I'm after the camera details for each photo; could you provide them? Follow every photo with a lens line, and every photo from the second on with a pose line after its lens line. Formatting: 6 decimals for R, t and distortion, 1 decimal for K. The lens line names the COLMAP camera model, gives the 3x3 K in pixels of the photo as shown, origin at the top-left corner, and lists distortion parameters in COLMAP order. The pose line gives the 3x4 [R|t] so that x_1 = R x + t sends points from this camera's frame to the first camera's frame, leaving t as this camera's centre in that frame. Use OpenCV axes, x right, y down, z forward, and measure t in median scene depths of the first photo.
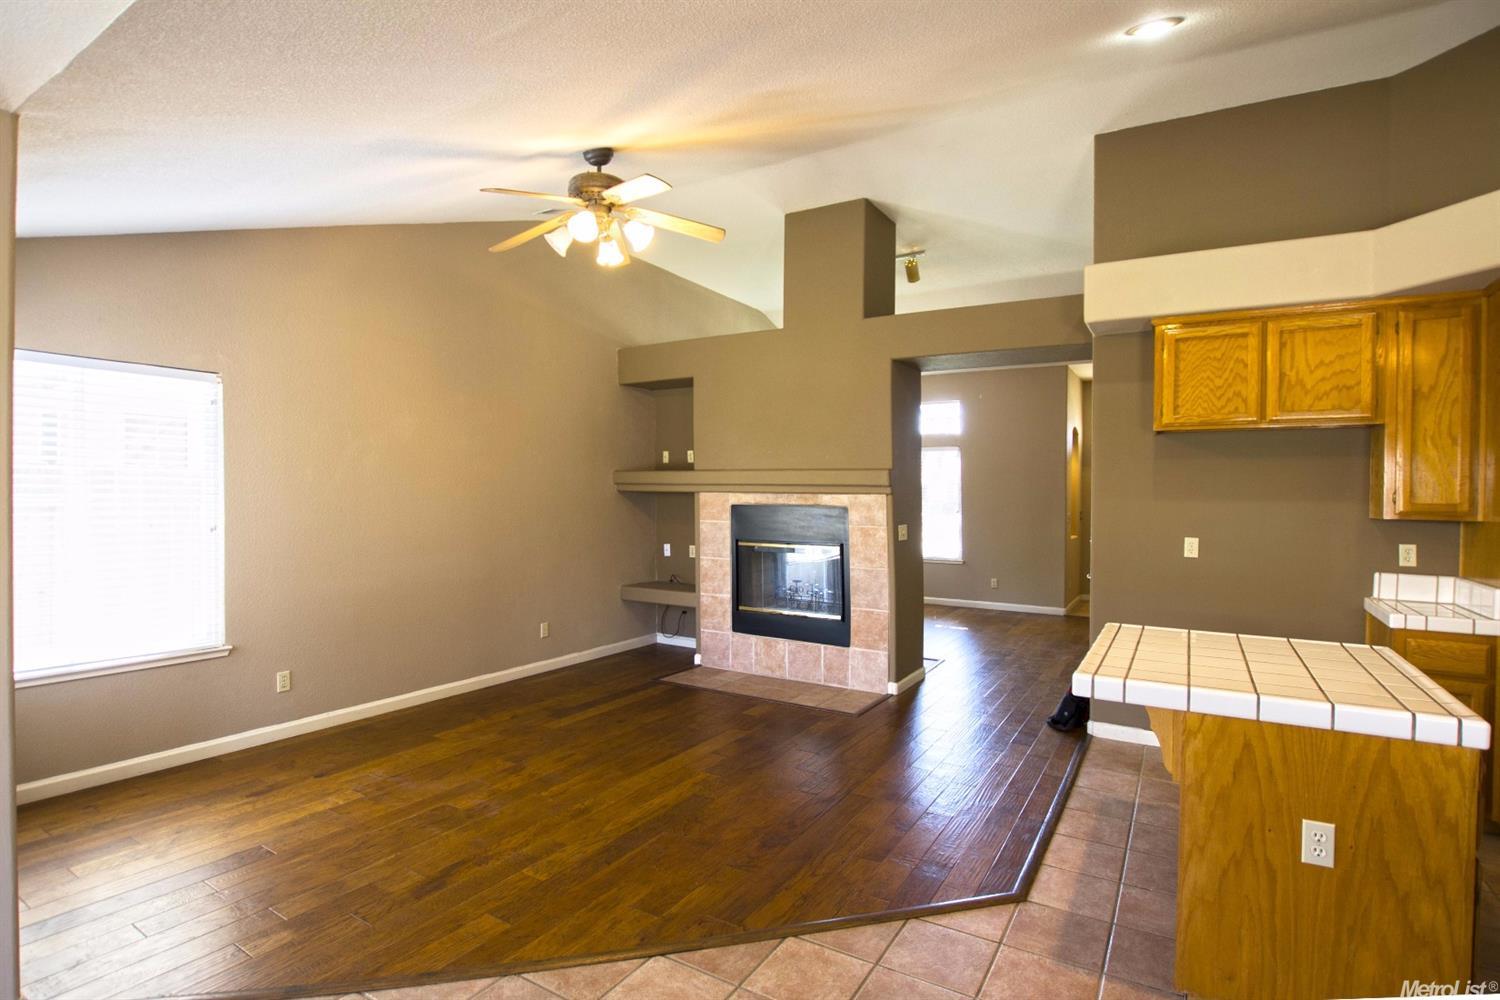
lens RADIAL K [[751.3, 0, 748.0], [0, 751.3, 505.8], [0, 0, 1]] dist [-0.021419, 0.001770]
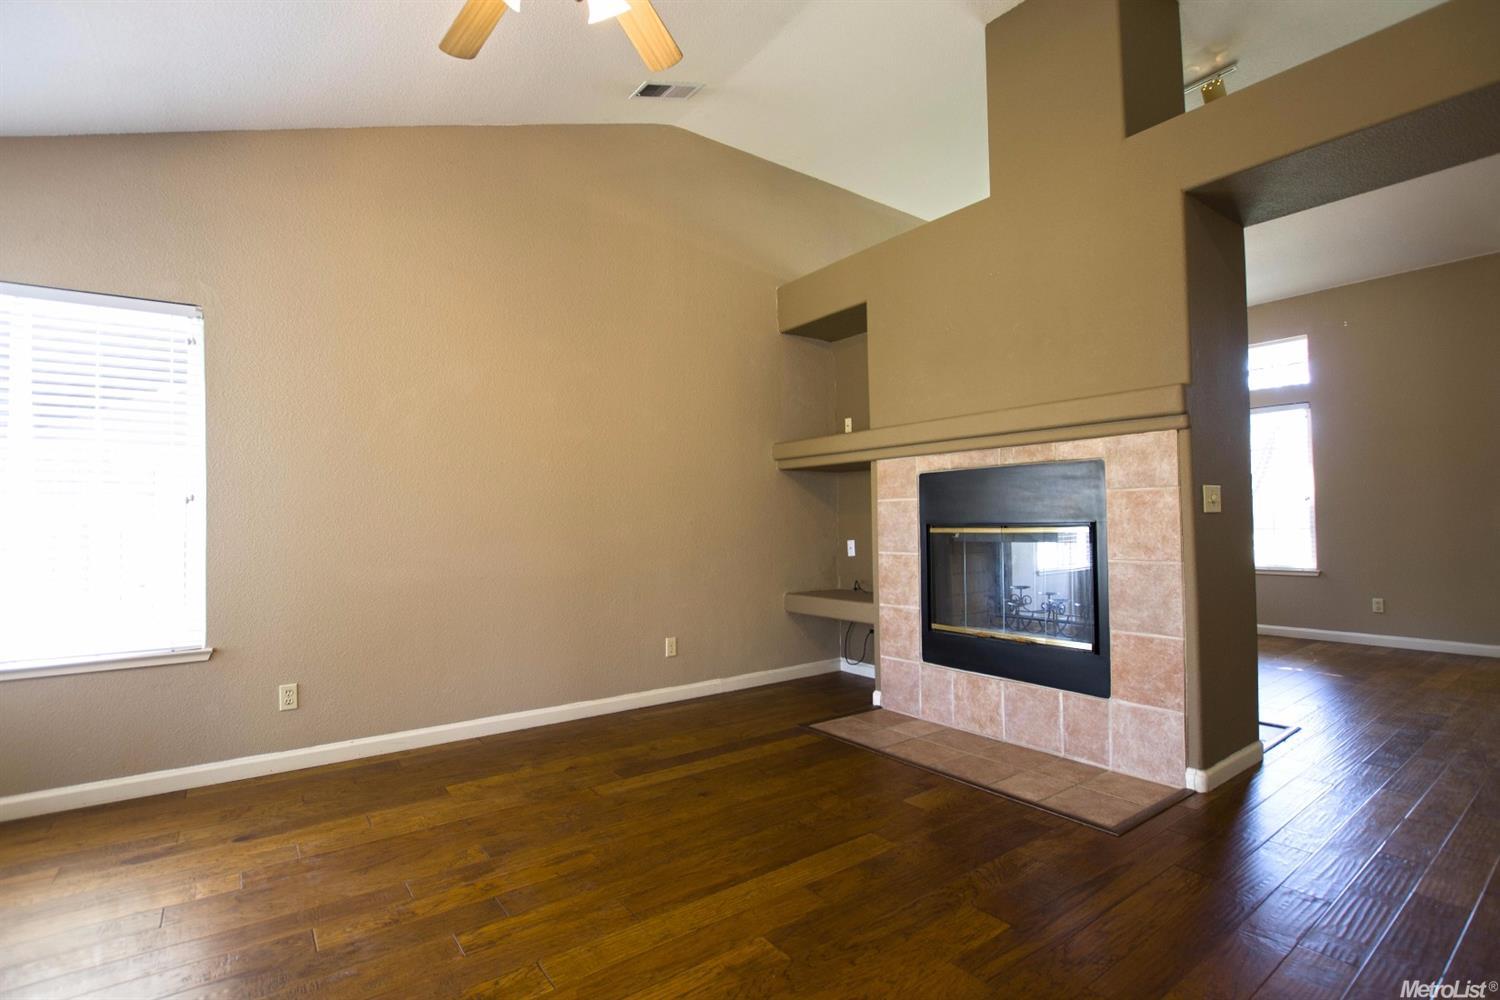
lens RADIAL K [[751.3, 0, 720.5], [0, 751.3, 522.7], [0, 0, 1]] dist [-0.021419, 0.001770]
pose [[0.927203, -0.017232, -0.374162, 0.074306], [0.015427, 0.999850, -0.007820, 0.052250], [0.374241, 0.001479, 0.927330, 0.352289]]
